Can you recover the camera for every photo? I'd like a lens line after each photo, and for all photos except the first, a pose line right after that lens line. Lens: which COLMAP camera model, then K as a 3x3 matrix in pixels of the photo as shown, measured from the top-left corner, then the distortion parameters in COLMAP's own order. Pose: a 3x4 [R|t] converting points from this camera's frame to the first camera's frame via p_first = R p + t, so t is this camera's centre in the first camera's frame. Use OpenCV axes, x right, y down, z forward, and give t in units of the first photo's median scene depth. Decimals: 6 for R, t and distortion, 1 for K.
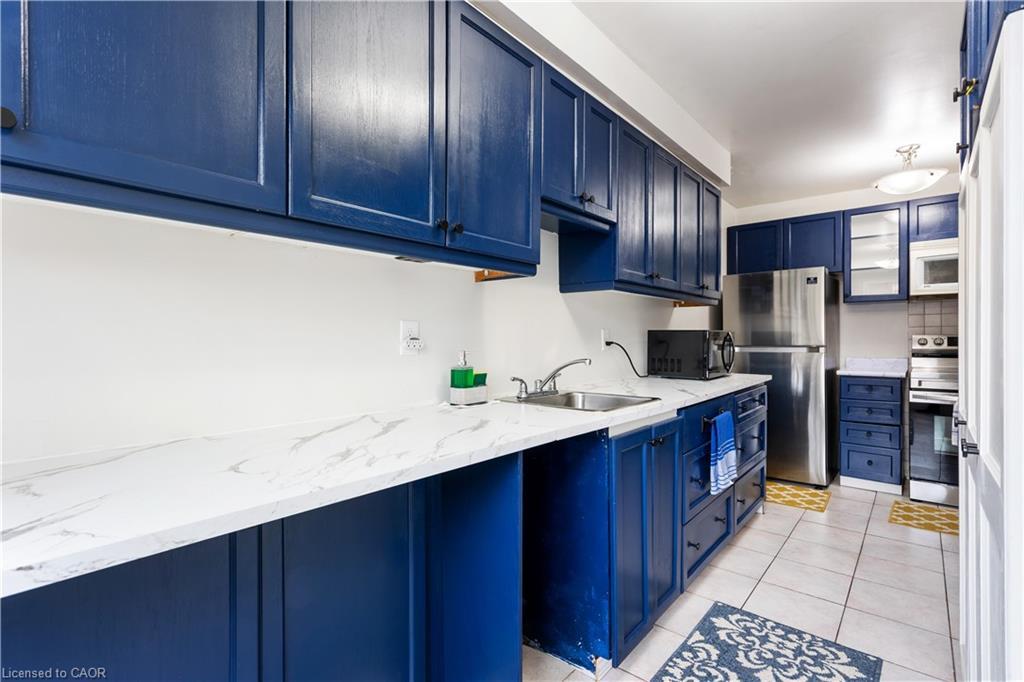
lens RADIAL K [[486.3, 0, 500.8], [0, 486.3, 339.2], [0, 0, 1]] dist [-0.002237, 0.002044]
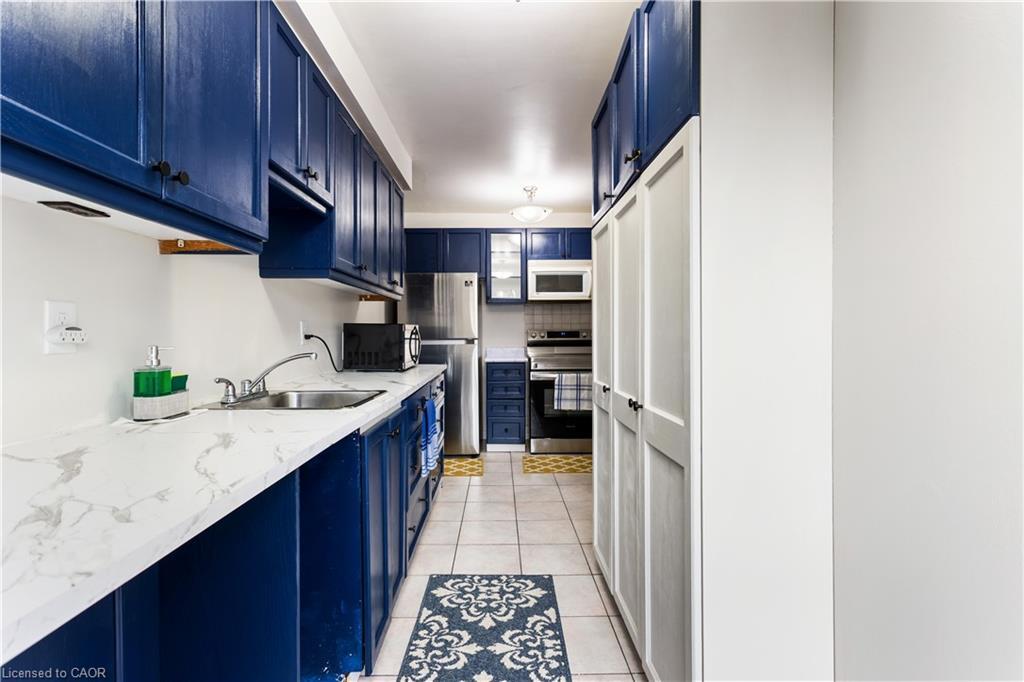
lens RADIAL K [[486.3, 0, 508.8], [0, 486.3, 337.7], [0, 0, 1]] dist [-0.002237, 0.002044]
pose [[0.743306, -0.005854, 0.668926, -0.141313], [0.002211, 0.999978, 0.006294, 0.007036], [-0.668948, -0.003199, 0.743302, 0.082811]]
